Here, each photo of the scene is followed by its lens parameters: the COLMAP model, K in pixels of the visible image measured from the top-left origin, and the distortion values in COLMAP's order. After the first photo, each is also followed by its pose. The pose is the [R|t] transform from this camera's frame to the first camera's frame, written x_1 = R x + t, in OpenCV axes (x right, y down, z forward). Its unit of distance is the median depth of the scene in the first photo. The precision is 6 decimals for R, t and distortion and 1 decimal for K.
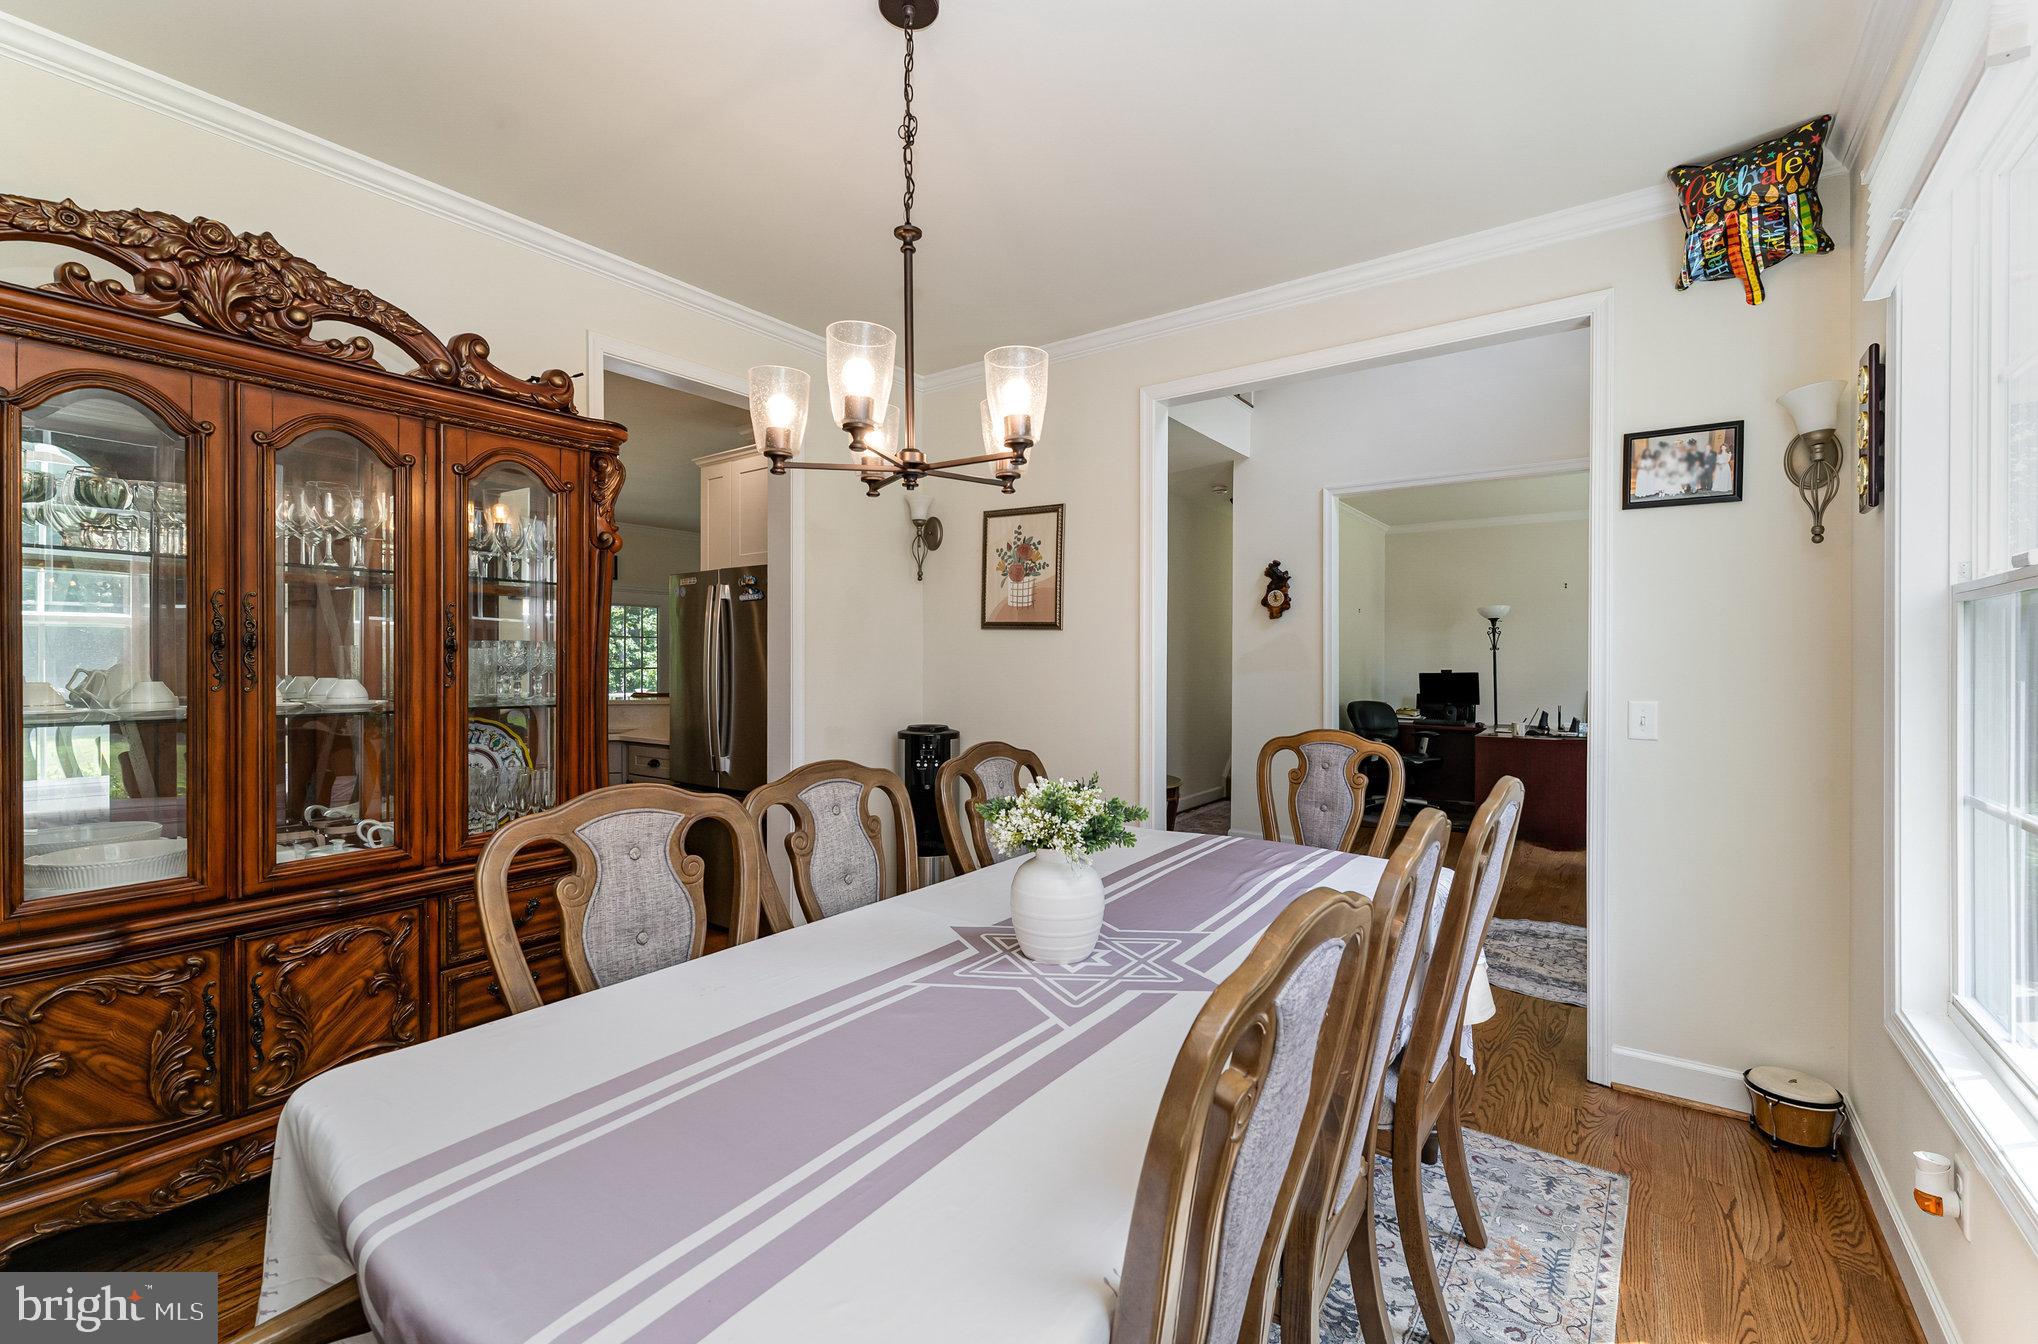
lens RADIAL K [[842.3, 0, 1023.5], [0, 842.3, 663.8], [0, 0, 1]] dist [0.000640, 0.000025]
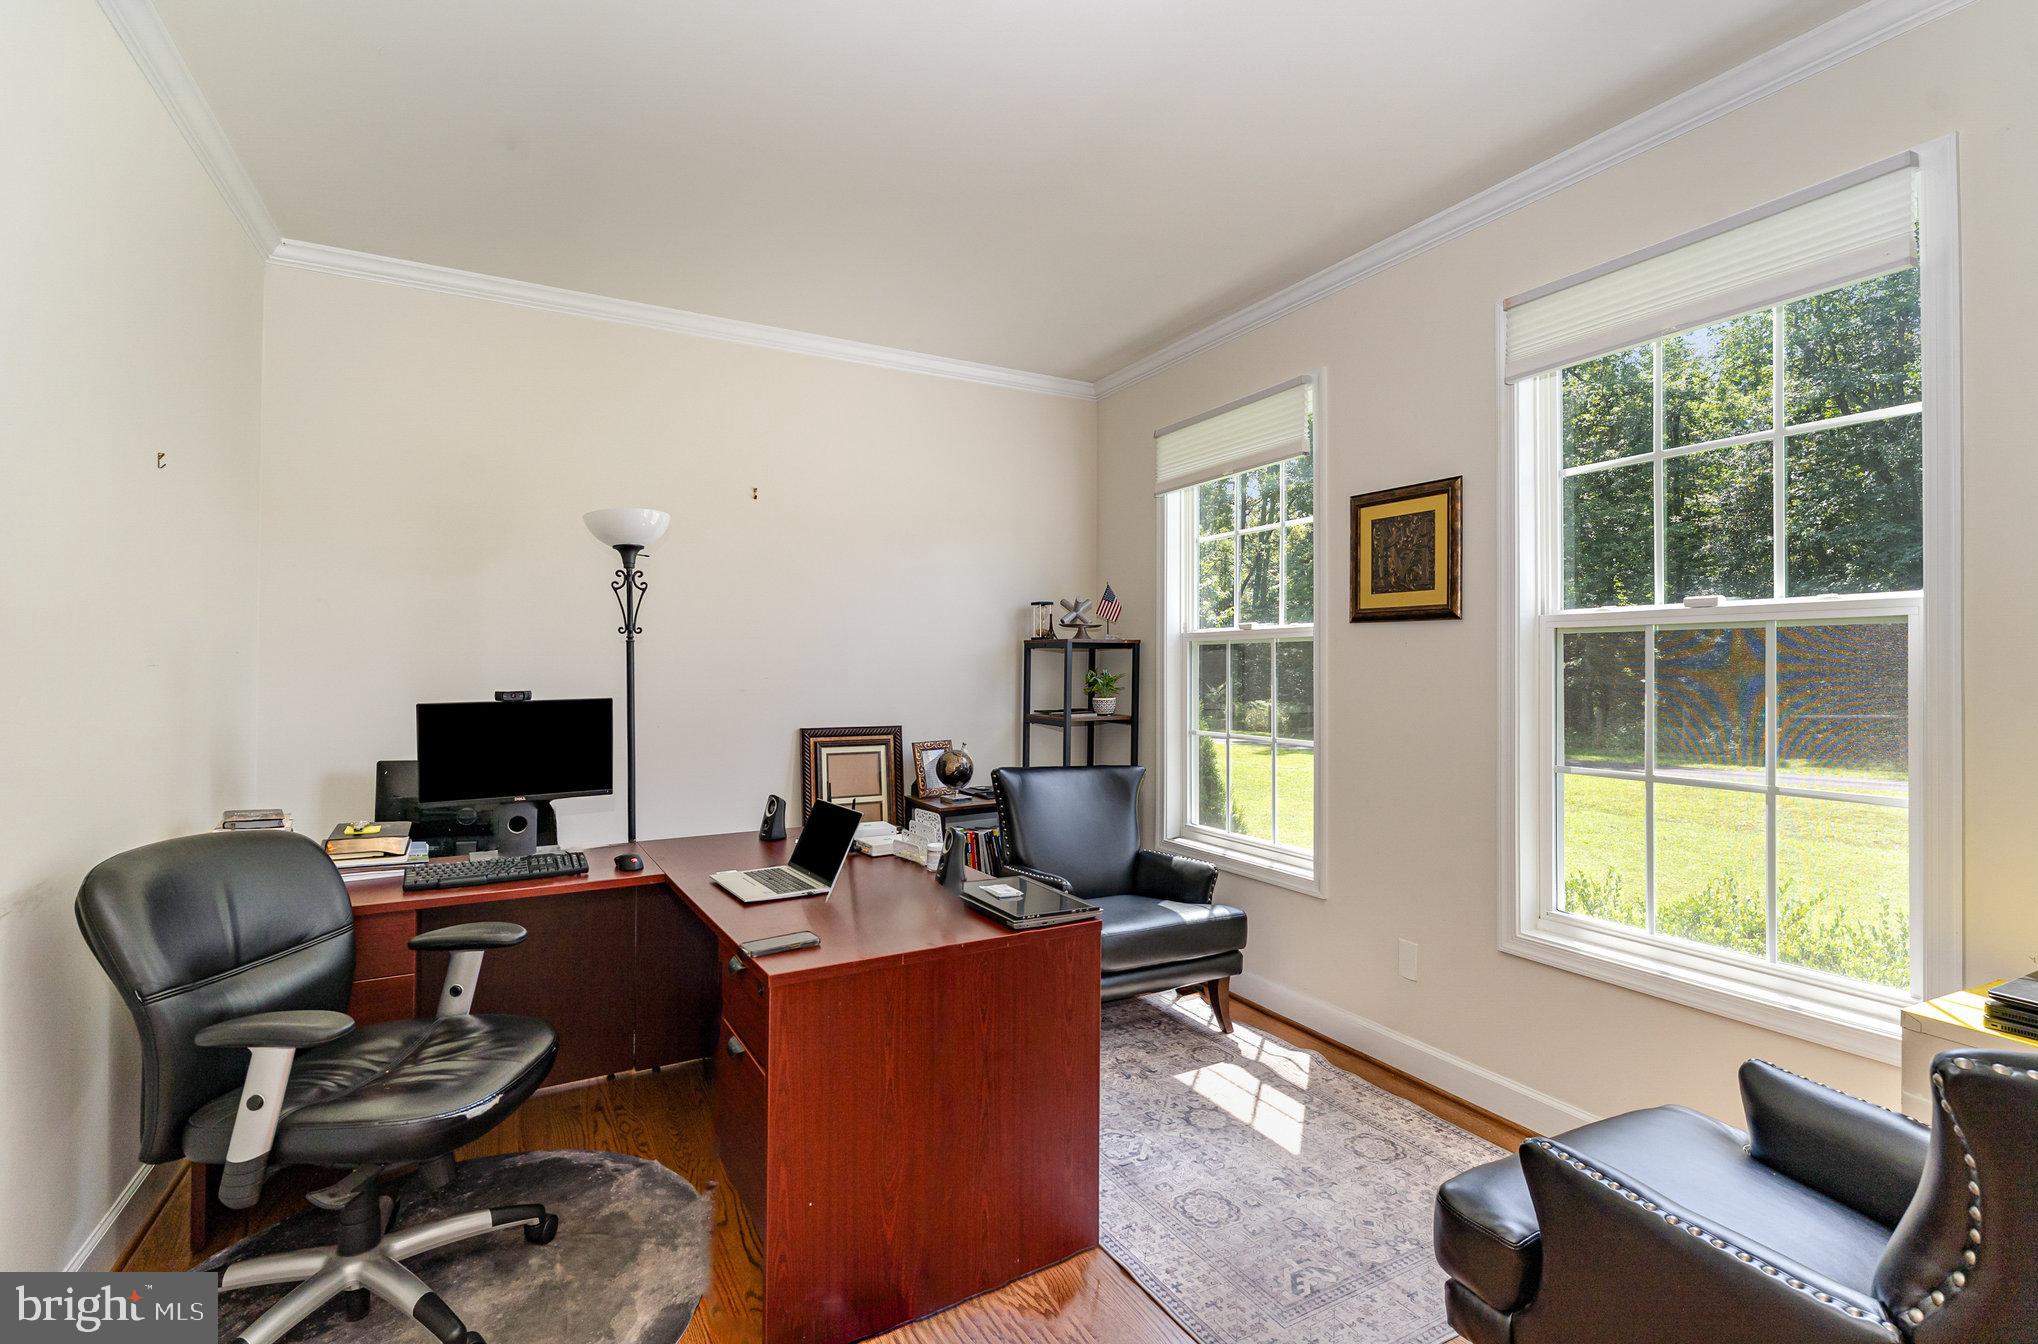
lens RADIAL K [[909.3, 0, 1019.0], [0, 909.3, 672.0], [0, 0, 1]] dist [0.000367, -0.000012]
pose [[0.414368, -0.001575, 0.910108, 0.272359], [0.004726, 0.999989, -0.000421, 0.001433], [-0.910097, 0.004475, 0.414371, 0.685695]]
